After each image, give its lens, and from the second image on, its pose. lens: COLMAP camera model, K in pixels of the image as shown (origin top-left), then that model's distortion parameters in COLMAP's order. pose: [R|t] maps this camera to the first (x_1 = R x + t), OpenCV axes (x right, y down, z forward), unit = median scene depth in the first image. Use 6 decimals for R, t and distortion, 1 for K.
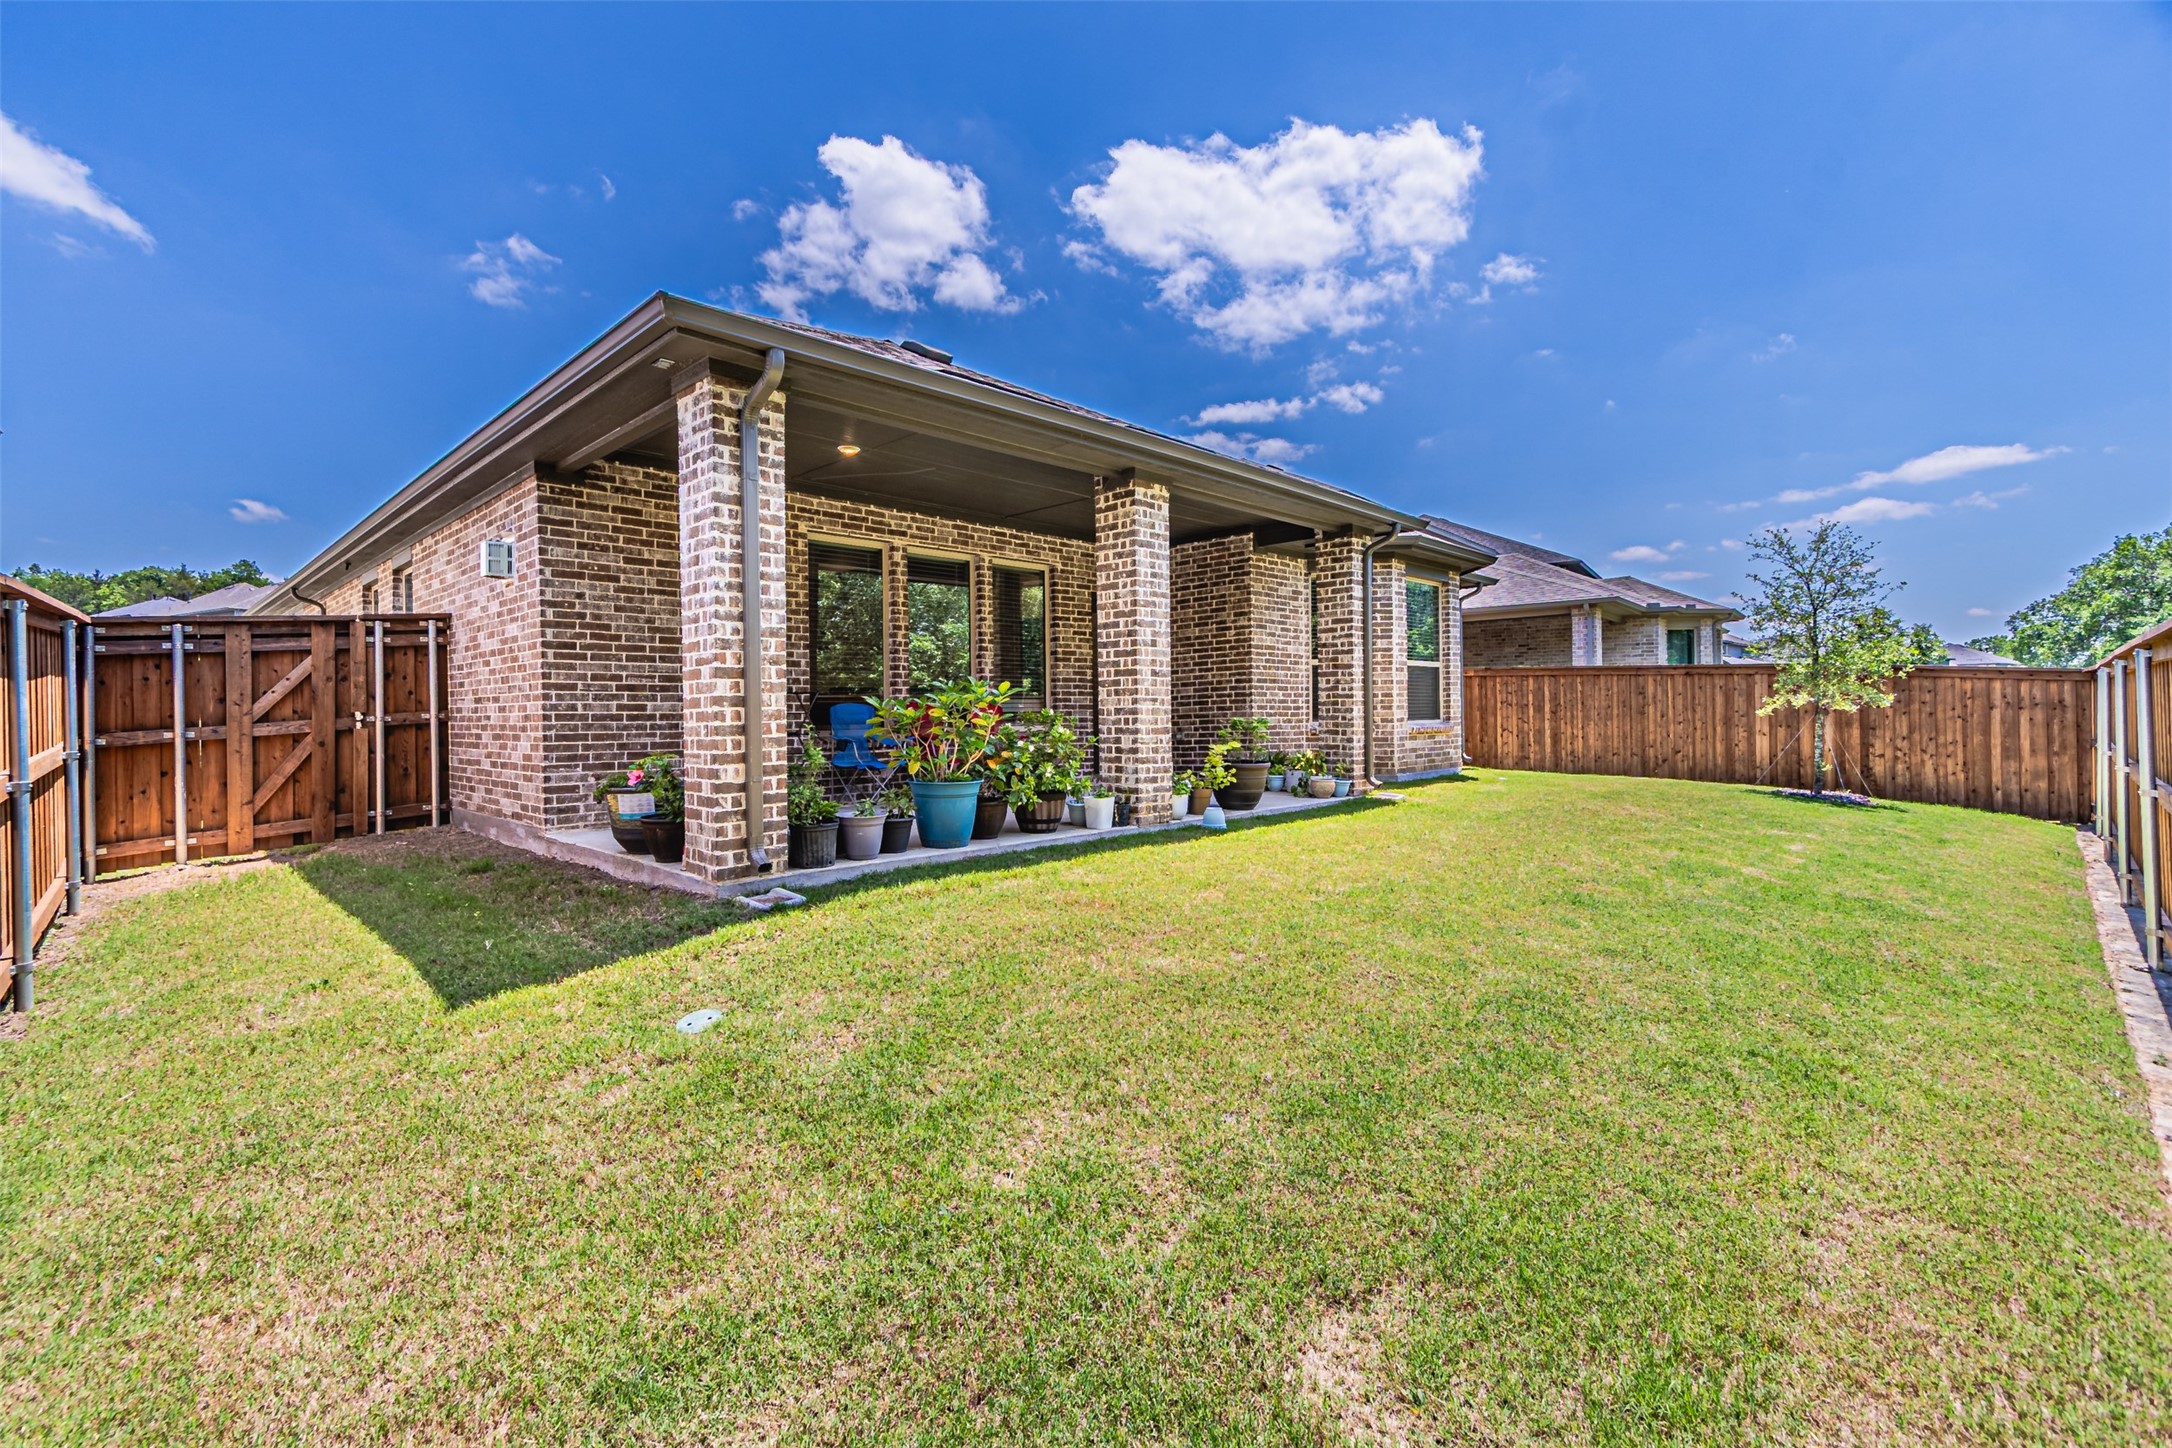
lens RADIAL K [[963.8, 0, 1092.3], [0, 963.8, 722.6], [0, 0, 1]] dist [0.010318, -0.003159]
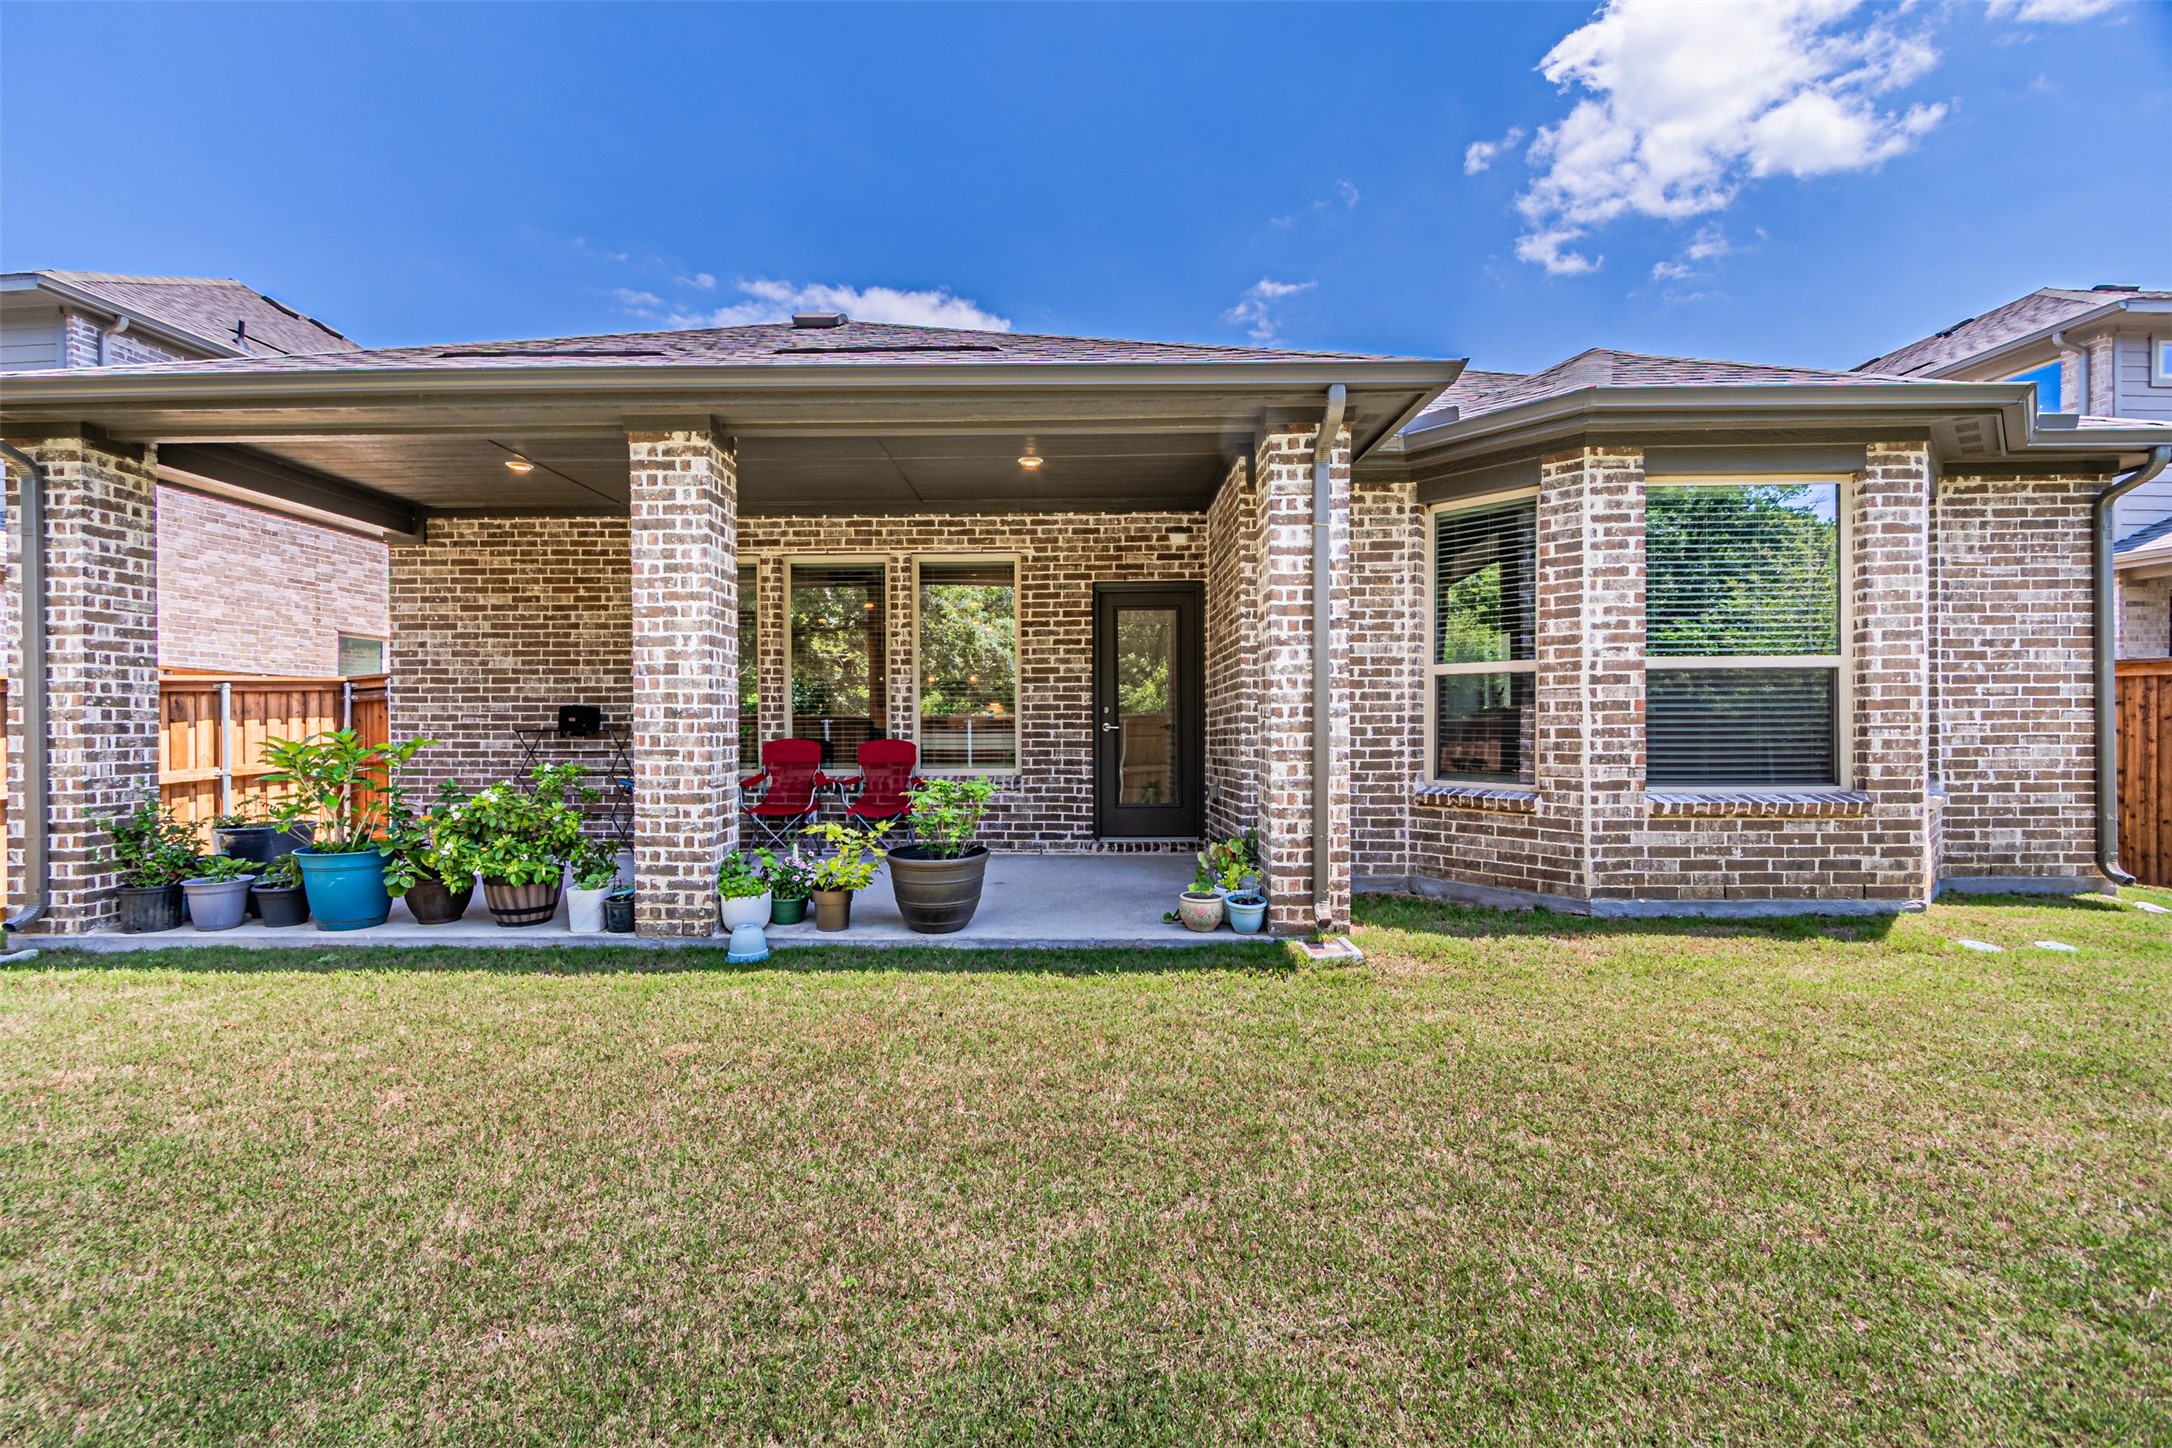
lens RADIAL K [[963.8, 0, 1092.3], [0, 963.8, 722.6], [0, 0, 1]] dist [0.010318, -0.003159]
pose [[0.682174, 0.009142, -0.731132, 0.776985], [-0.011128, 0.999936, 0.002121, -0.050333], [0.731105, 0.006689, 0.682232, 0.771428]]
